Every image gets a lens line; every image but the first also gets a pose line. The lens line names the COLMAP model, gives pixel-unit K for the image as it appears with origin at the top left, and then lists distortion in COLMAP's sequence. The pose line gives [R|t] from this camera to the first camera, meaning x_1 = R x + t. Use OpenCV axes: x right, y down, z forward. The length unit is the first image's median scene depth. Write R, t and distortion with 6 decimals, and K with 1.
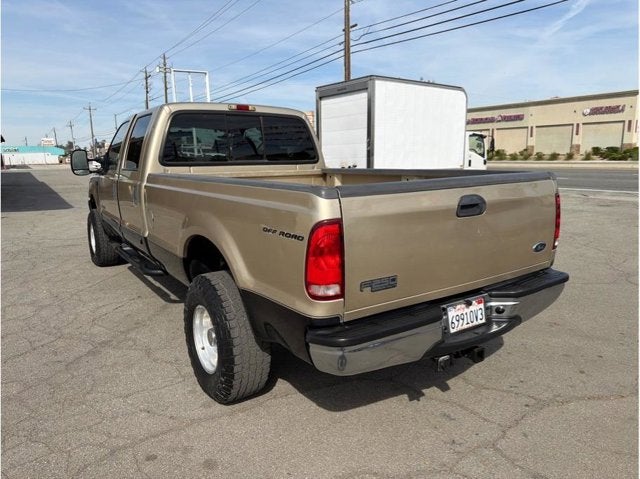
lens RADIAL K [[459.8, 0, 318.6], [0, 459.8, 241.6], [0, 0, 1]] dist [0.004374, -0.002973]
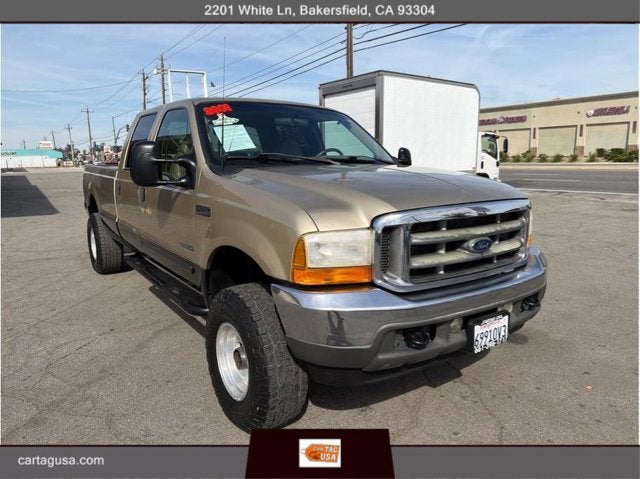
lens RADIAL K [[457.3, 0, 319.5], [0, 457.3, 241.6], [0, 0, 1]] dist [0.003580, -0.004677]
pose [[0.999988, -0.002944, 0.003842, -0.009184], [0.002962, 0.999985, -0.004572, -0.011042], [-0.003828, 0.004583, 0.999982, 0.067317]]
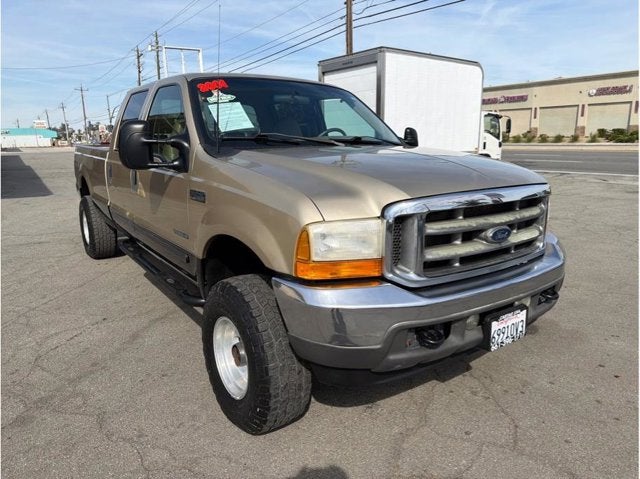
lens RADIAL K [[457.3, 0, 319.5], [0, 457.3, 241.6], [0, 0, 1]] dist [0.003580, -0.004677]
pose [[0.999961, -0.002583, 0.008499, -0.011430], [0.002262, 0.999291, 0.037586, -0.013929], [-0.008590, -0.037565, 0.999257, 0.080483]]
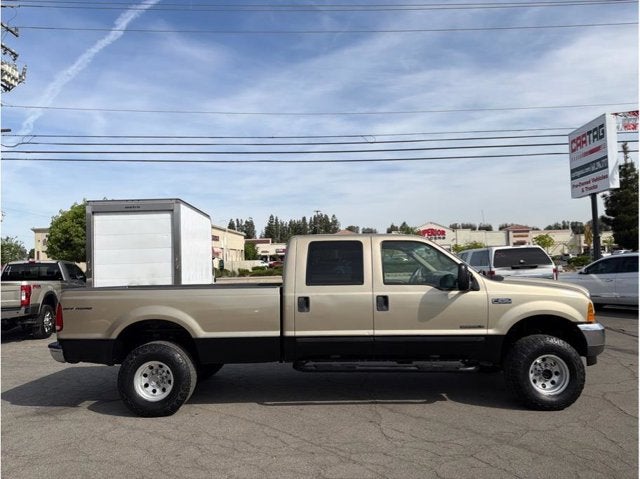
lens RADIAL K [[455.8, 0, 320.0], [0, 455.8, 239.5], [0, 0, 1]] dist [0.003441, -0.000746]
pose [[0.575875, 0.046503, 0.816214, -0.433927], [0.169618, 0.969861, -0.174929, -0.033837], [-0.799749, 0.239182, 0.550631, 0.170563]]
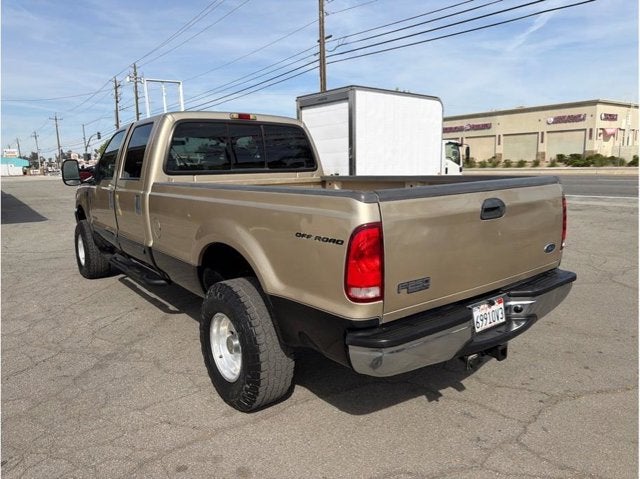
lens RADIAL K [[459.7, 0, 320.0], [0, 459.7, 239.5], [0, 0, 1]] dist [0.005975, -0.003306]
pose [[0.997944, -0.018198, 0.061454, -0.020168], [0.019646, 0.999541, -0.023042, 0.001251], [-0.061007, 0.024202, 0.997844, -0.002333]]
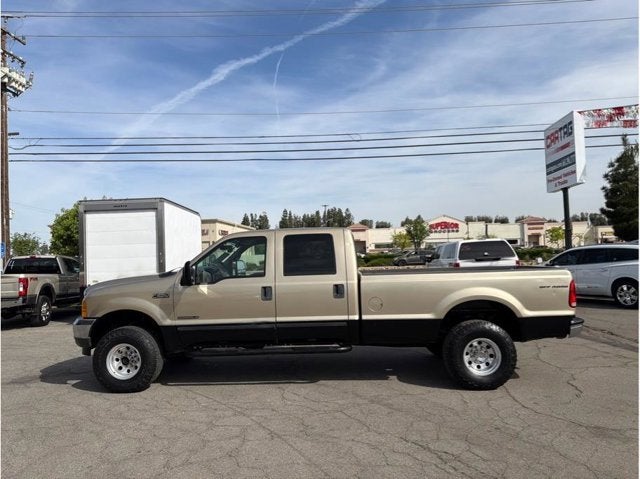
lens RADIAL K [[457.7, 0, 321.2], [0, 457.7, 237.6], [0, 0, 1]] dist [0.002128, -0.002533]
pose [[0.604341, 0.034794, 0.795966, -0.435198], [0.170389, 0.970288, -0.171783, -0.009714], [-0.778293, 0.239439, 0.580456, 0.064681]]
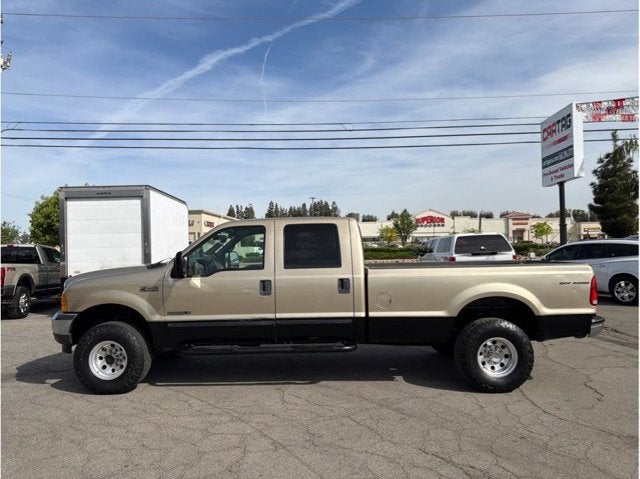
lens RADIAL K [[457.3, 0, 319.5], [0, 457.3, 241.6], [0, 0, 1]] dist [0.003580, -0.004677]
pose [[0.581333, 0.022453, 0.813356, -0.418734], [0.163103, 0.976114, -0.143522, -0.015303], [-0.797150, 0.216095, 0.563786, 0.095403]]
